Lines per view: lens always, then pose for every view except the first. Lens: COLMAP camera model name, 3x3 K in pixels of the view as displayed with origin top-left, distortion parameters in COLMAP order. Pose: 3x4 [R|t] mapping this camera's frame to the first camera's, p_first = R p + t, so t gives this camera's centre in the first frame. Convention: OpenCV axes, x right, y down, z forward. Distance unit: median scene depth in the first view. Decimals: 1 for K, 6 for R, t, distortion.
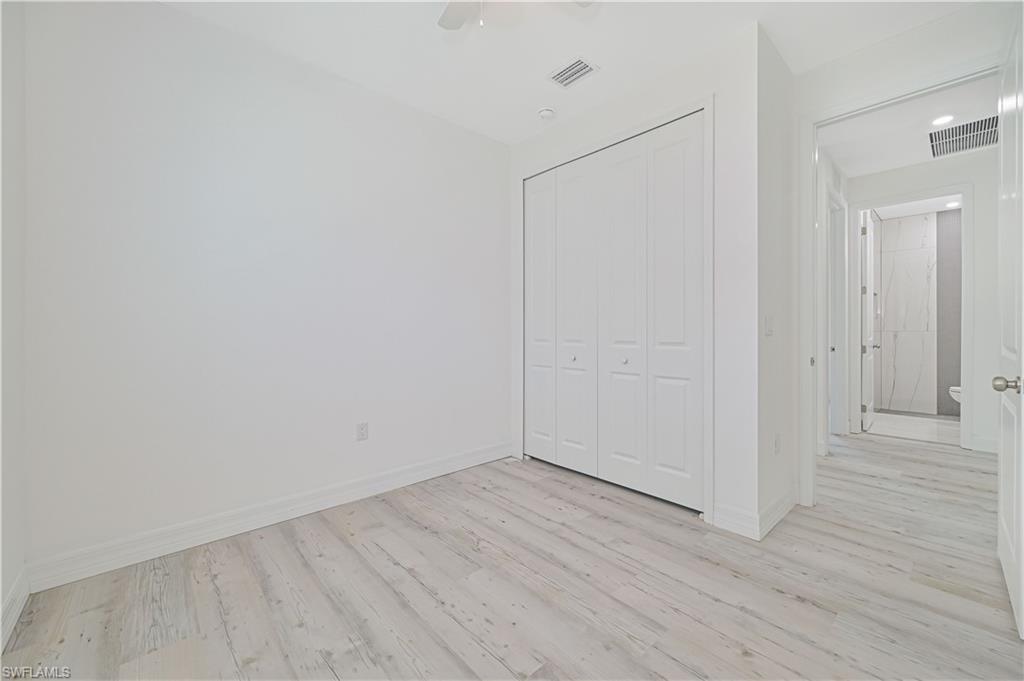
lens RADIAL K [[405.1, 0, 511.9], [0, 405.1, 330.8], [0, 0, 1]] dist [0.000448, 0.000326]
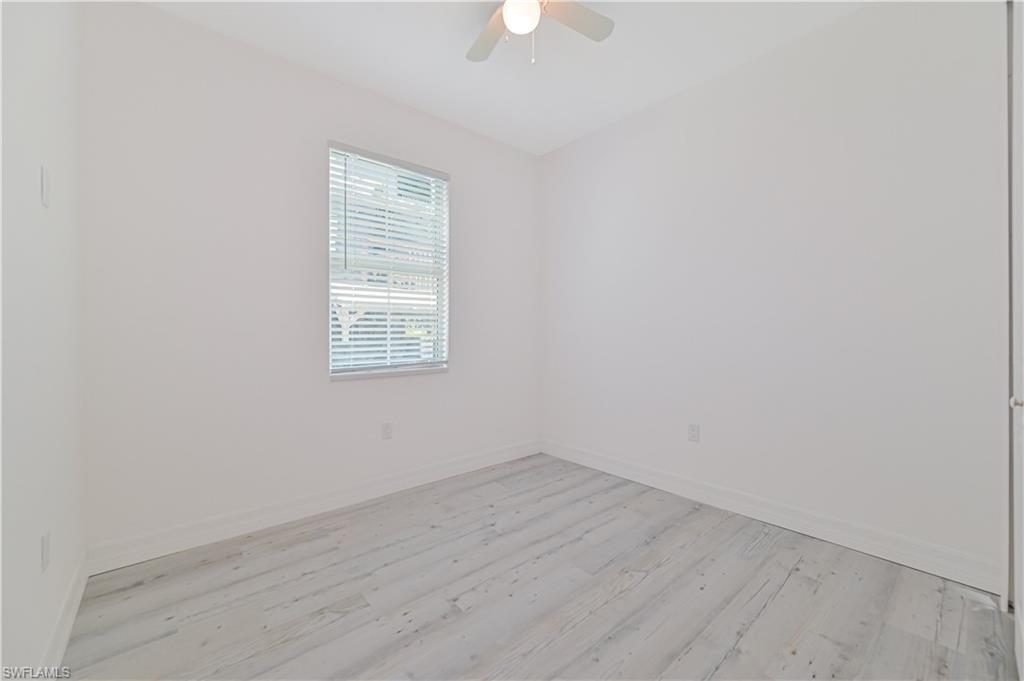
lens RADIAL K [[405.1, 0, 511.9], [0, 405.1, 330.8], [0, 0, 1]] dist [0.000448, 0.000326]
pose [[-0.022774, -0.000472, -0.999741, 0.771231], [0.001273, 0.999999, -0.000501, 0.002970], [0.999740, -0.001284, -0.022773, 0.716180]]
